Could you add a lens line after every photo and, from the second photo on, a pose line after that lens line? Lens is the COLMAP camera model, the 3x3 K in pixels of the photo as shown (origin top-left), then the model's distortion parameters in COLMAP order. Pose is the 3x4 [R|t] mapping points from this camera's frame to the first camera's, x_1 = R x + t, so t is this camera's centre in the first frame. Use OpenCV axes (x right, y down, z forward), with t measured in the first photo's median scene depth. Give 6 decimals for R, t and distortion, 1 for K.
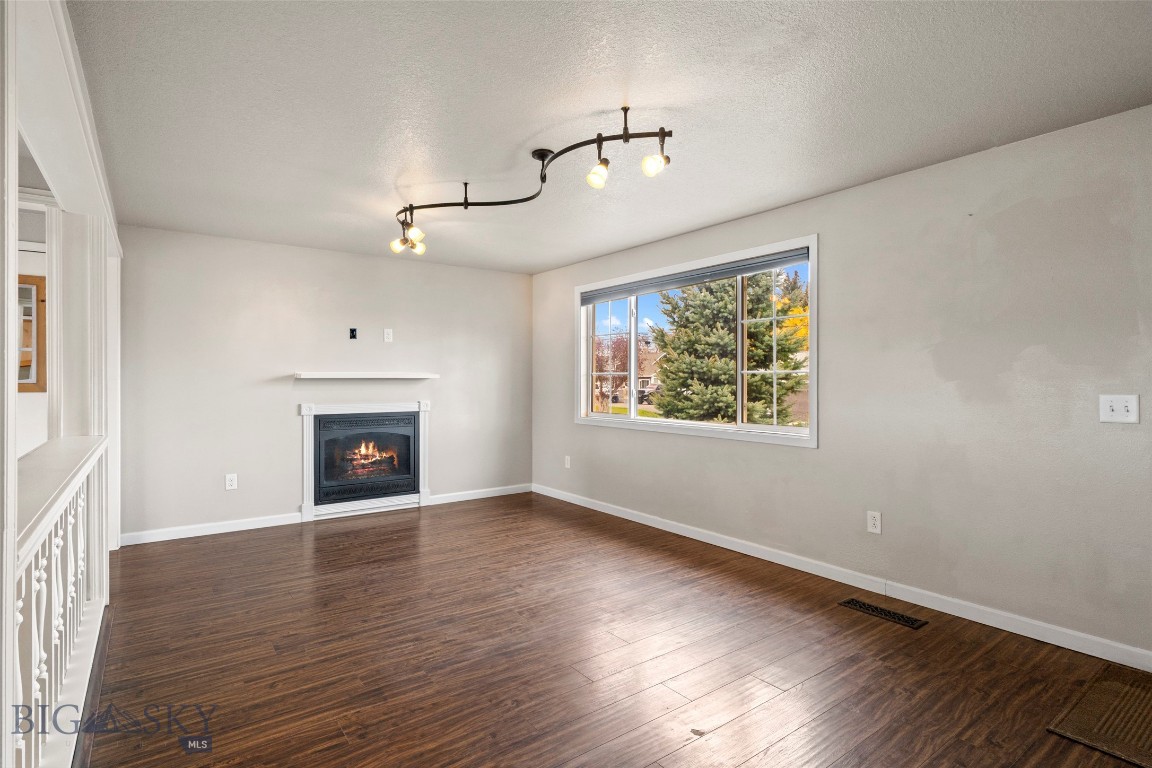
lens RADIAL K [[576.3, 0, 573.6], [0, 576.3, 389.9], [0, 0, 1]] dist [-0.004009, -0.000093]
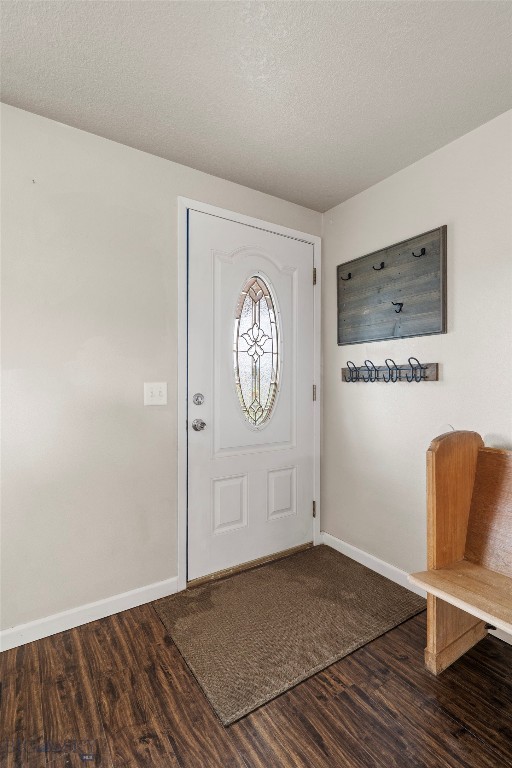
lens RADIAL K [[360.0, 0, 256.1], [0, 360.0, 383.1], [0, 0, 1]] dist [0.004050, 0.000169]
pose [[0.054646, 0.000432, 0.998506, 0.161508], [0.017990, 0.999837, -0.001417, 0.012745], [-0.998344, 0.018040, 0.054629, 0.655564]]
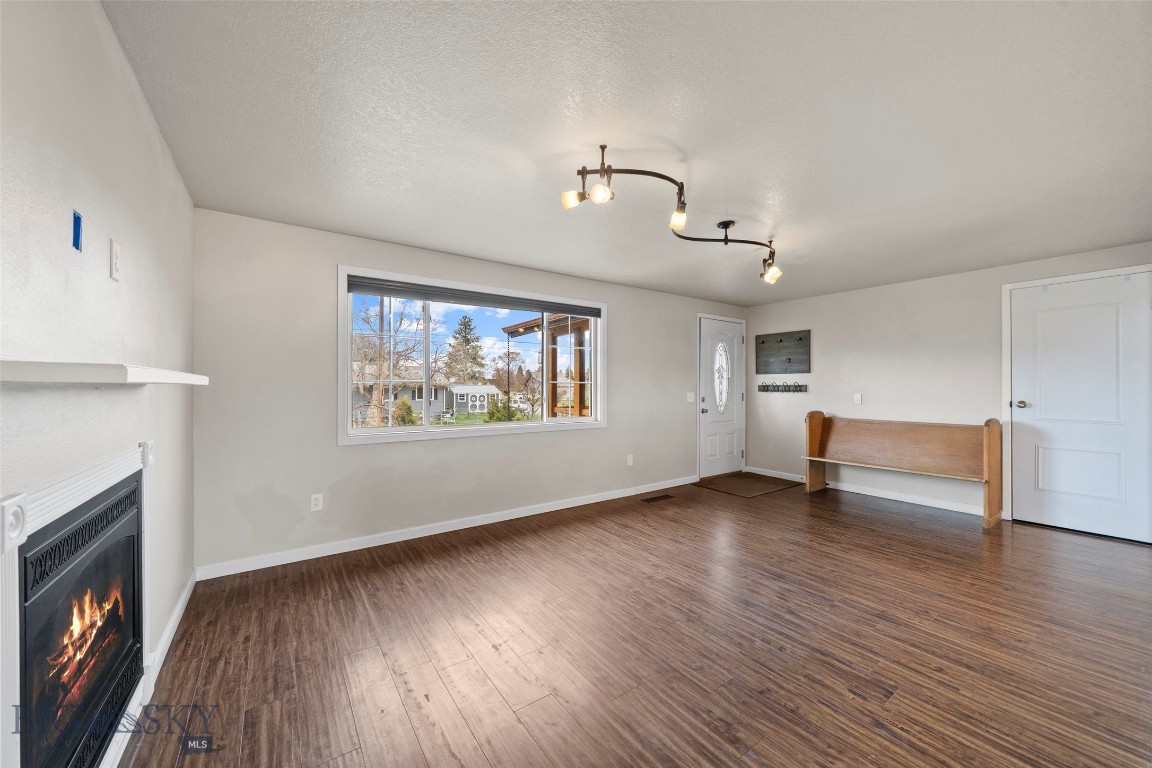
lens RADIAL K [[425.9, 0, 574.7], [0, 425.9, 382.7], [0, 0, 1]] dist [-0.001981, 0.000034]
pose [[0.012654, 0.007344, 0.999893, -1.119118], [0.014610, 0.999865, -0.007528, -0.030079], [-0.999813, 0.014703, 0.012545, 1.393825]]
